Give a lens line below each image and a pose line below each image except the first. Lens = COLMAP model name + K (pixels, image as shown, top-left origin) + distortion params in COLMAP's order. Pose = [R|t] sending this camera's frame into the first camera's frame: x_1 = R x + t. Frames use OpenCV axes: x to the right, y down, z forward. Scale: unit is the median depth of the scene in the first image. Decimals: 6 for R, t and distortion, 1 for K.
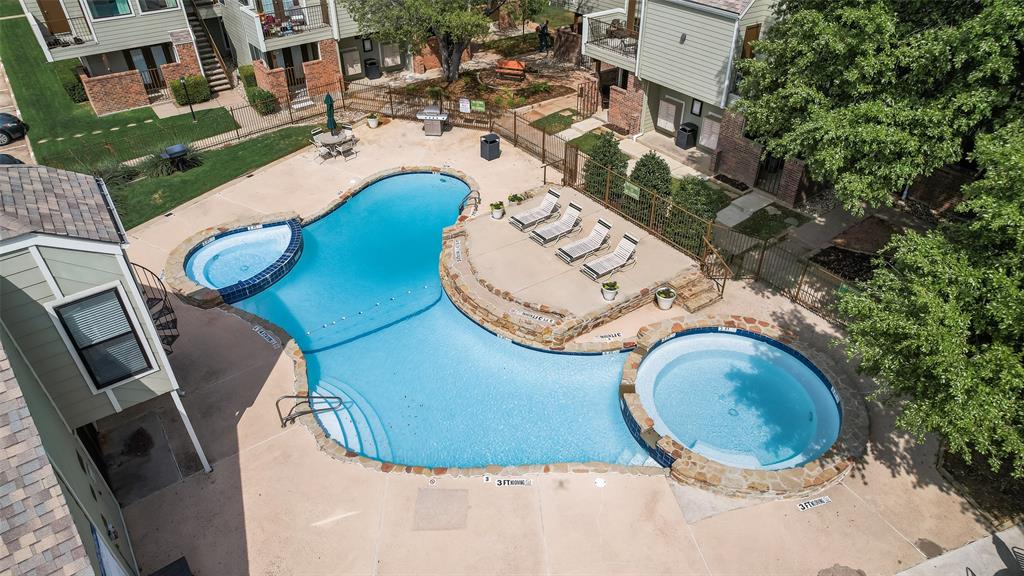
lens RADIAL K [[659.2, 0, 512.0], [0, 659.2, 288.0], [0, 0, 1]] dist [-0.057163, 0.041597]
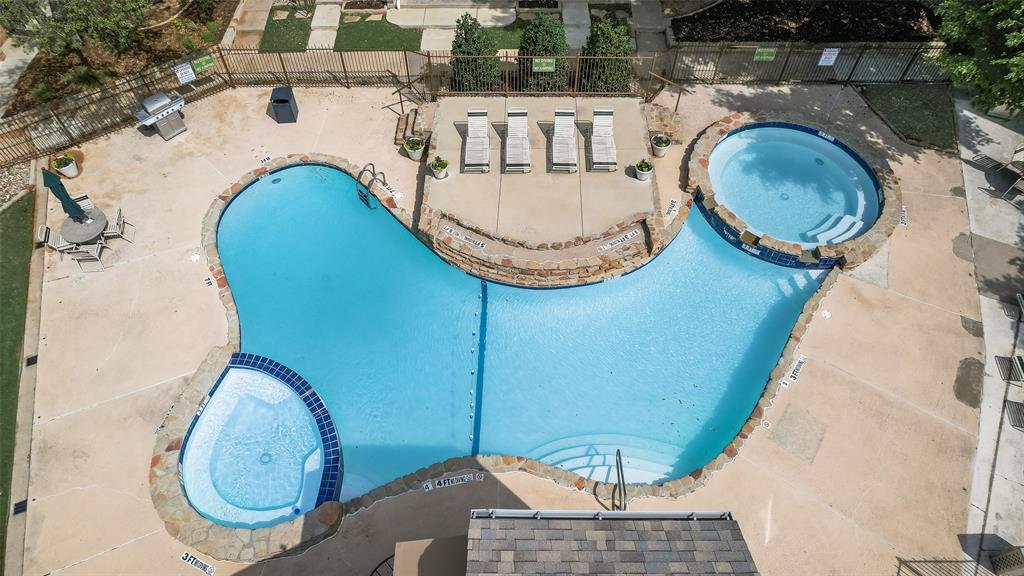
lens RADIAL K [[659.2, 0, 512.0], [0, 659.2, 288.0], [0, 0, 1]] dist [-0.057163, 0.041597]
pose [[0.589145, -0.656902, 0.470519, -0.470330], [0.478081, 0.752828, 0.452426, -0.348084], [-0.651419, -0.041598, 0.757577, 0.339960]]
